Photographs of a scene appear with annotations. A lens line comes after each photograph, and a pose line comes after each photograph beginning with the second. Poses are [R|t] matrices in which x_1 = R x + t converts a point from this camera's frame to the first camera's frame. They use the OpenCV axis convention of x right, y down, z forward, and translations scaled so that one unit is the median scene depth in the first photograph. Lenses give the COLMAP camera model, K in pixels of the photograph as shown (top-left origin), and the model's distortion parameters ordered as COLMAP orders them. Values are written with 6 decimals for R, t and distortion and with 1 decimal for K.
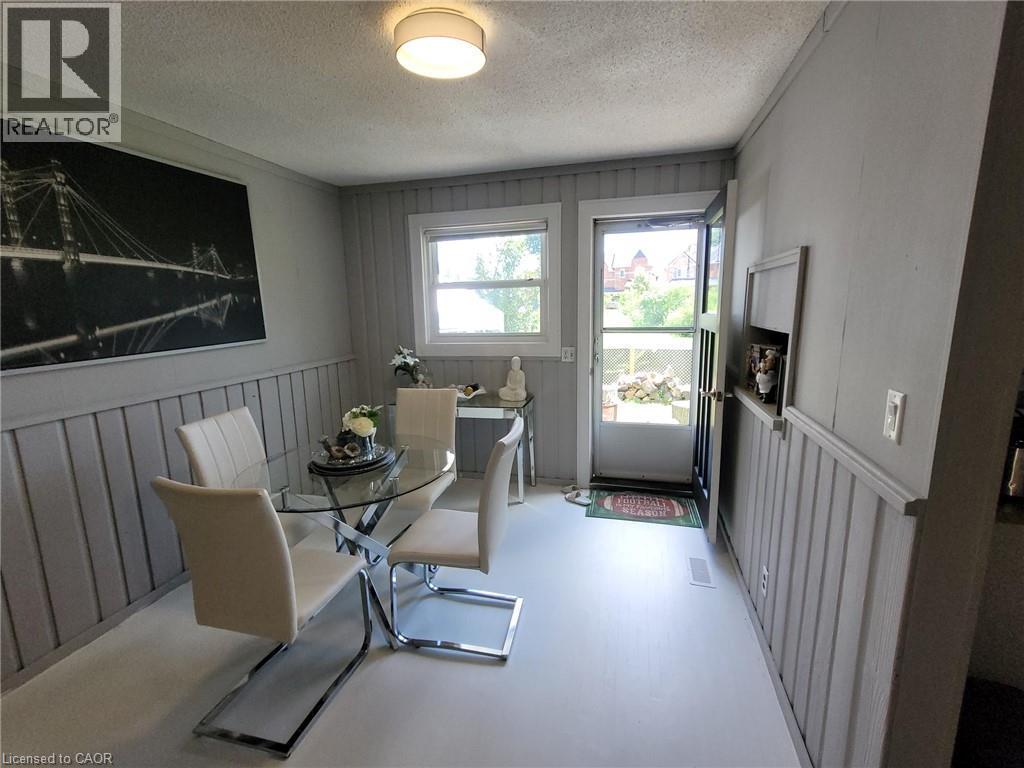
lens RADIAL K [[466.5, 0, 512.6], [0, 466.5, 384.2], [0, 0, 1]] dist [0.000213, 0.000098]
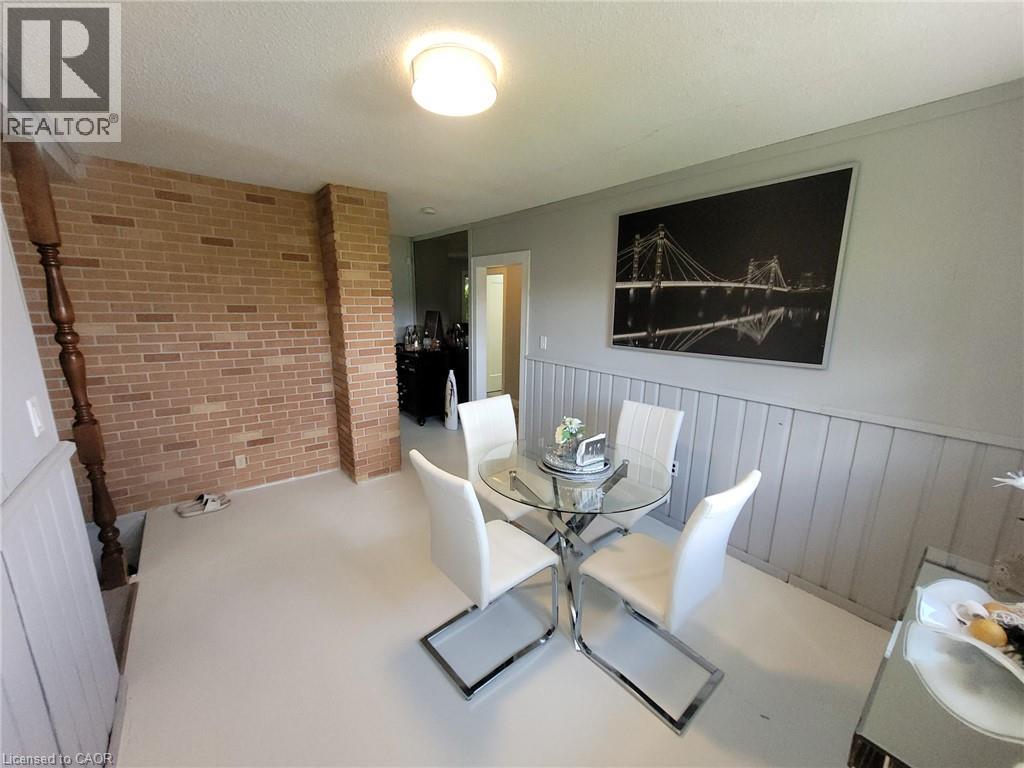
lens RADIAL K [[397.1, 0, 512.1], [0, 397.1, 388.9], [0, 0, 1]] dist [0.002046, -0.000470]
pose [[-0.597747, 0.177320, -0.781829, 0.420353], [-0.143571, 0.935788, 0.322005, -0.262935], [0.788724, 0.304726, -0.533906, 1.250183]]
